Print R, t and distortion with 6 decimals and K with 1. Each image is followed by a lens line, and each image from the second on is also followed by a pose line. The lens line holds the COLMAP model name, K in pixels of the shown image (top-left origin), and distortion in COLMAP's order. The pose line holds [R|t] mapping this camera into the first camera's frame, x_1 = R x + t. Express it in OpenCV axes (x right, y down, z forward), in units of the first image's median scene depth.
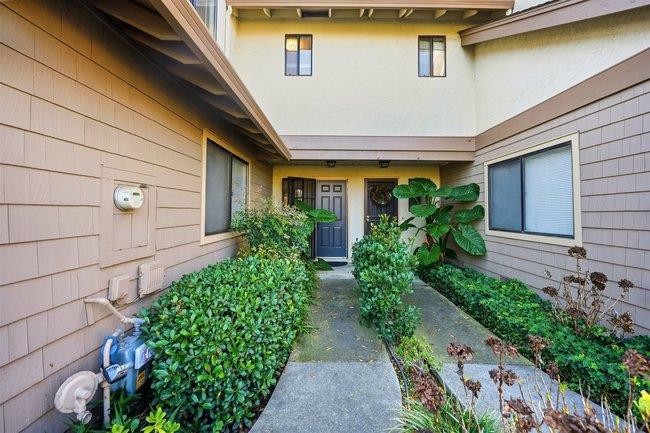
lens RADIAL K [[269.9, 0, 326.9], [0, 269.9, 212.5], [0, 0, 1]] dist [-0.002783, -0.000347]
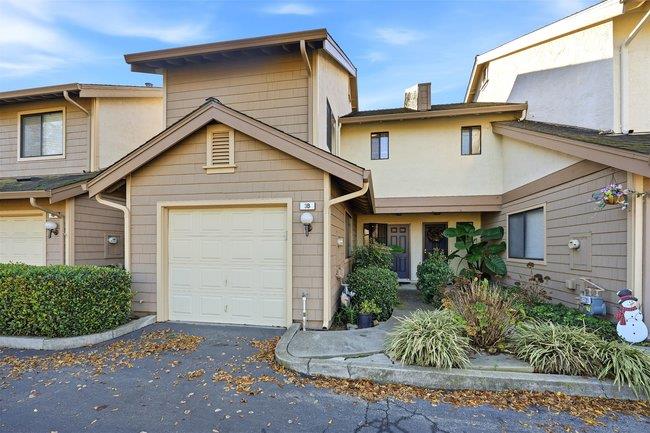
lens RADIAL K [[285.0, 0, 325.6], [0, 285.0, 249.1], [0, 0, 1]] dist [-0.015995, -0.000209]
pose [[0.984390, -0.004038, -0.175952, -0.123666], [0.004961, 0.999976, 0.004807, 0.001912], [0.175928, -0.005605, 0.984387, -0.682318]]
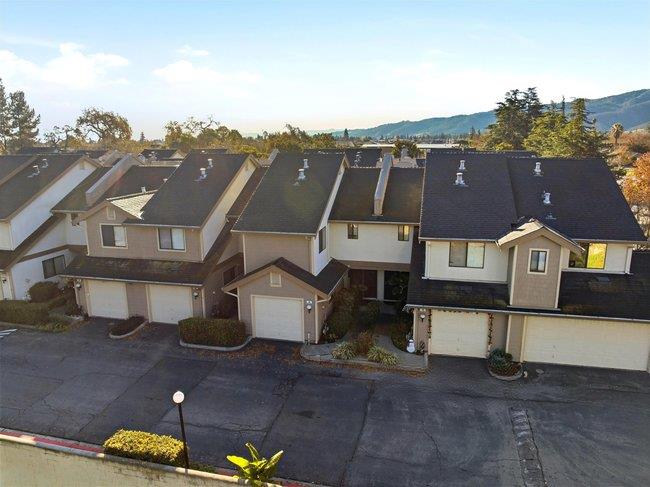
lens RADIAL K [[456.9, 0, 325.0], [0, 456.9, 243.5], [0, 0, 1]] dist [-0.048790, -0.001603]
pose [[0.973478, 0.036855, -0.225791, 0.645792], [0.014043, 0.975452, 0.219765, -1.445474], [0.228347, -0.217107, 0.949064, -3.337628]]
